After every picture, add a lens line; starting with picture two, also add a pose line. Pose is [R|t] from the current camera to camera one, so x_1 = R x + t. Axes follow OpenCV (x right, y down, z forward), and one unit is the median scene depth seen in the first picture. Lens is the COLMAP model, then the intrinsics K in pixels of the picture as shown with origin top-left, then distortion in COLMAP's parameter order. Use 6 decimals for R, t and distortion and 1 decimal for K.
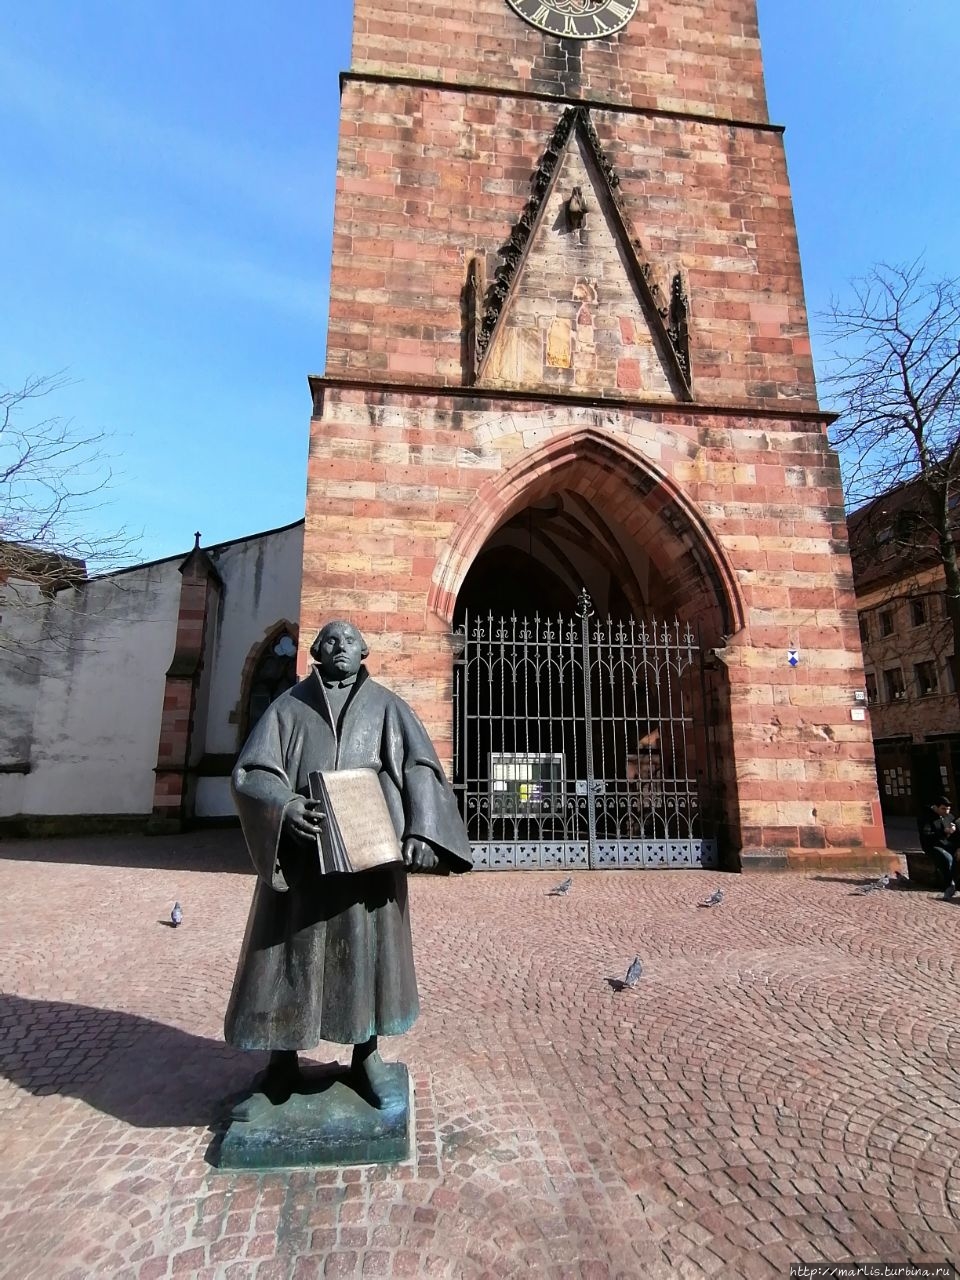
lens RADIAL K [[631.4, 0, 475.3], [0, 631.4, 646.0], [0, 0, 1]] dist [0.069573, -0.054201]
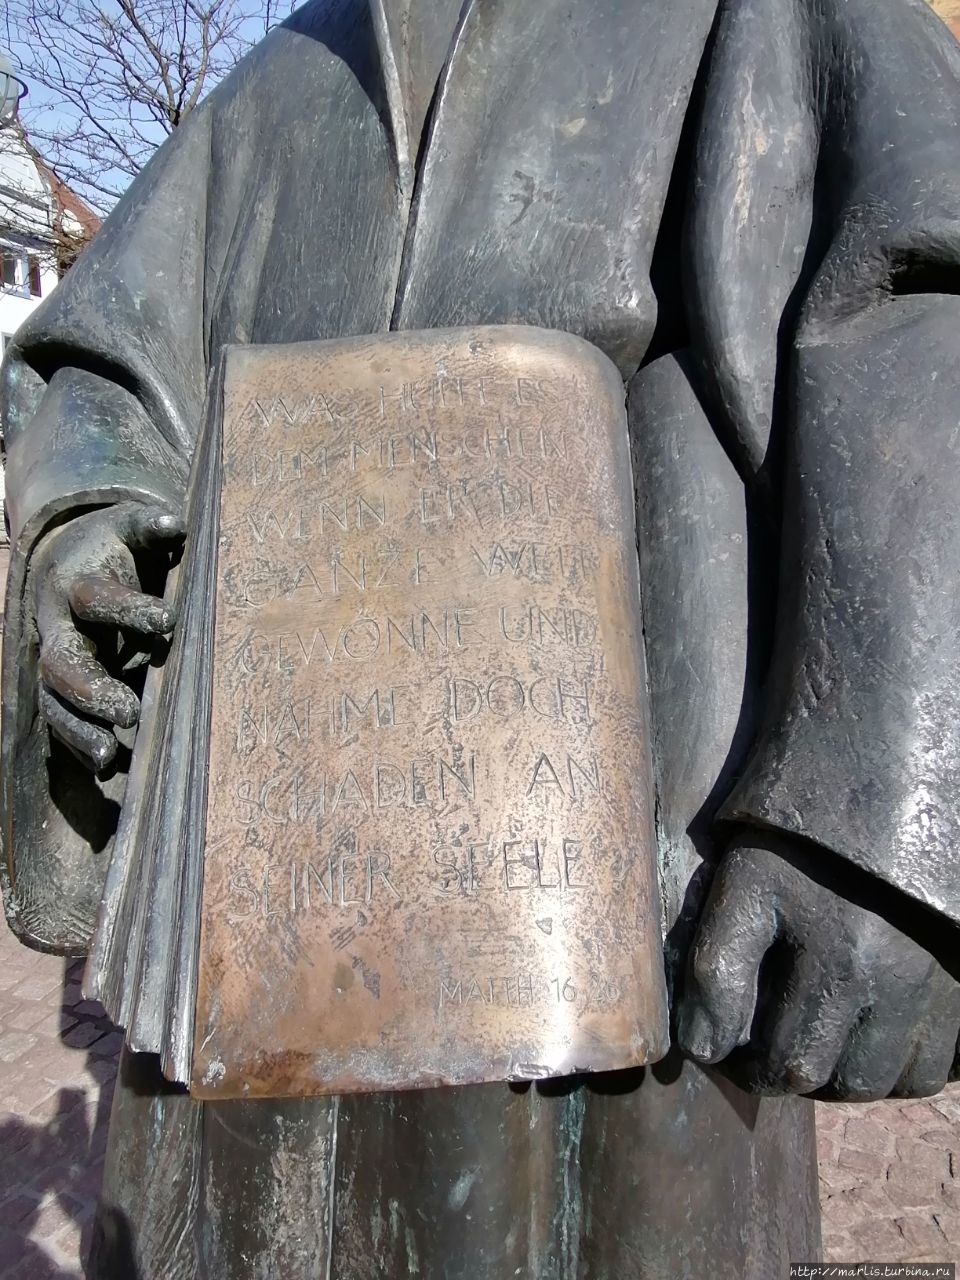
lens RADIAL K [[874.0, 0, 480.0], [0, 874.0, 640.0], [0, 0, 1]] dist [0.020211, -0.000116]
pose [[0.824896, 0.112119, -0.554054, -0.014279], [0.096813, 0.937631, 0.333879, 0.050606], [0.556932, -0.329055, 0.762594, 0.212314]]
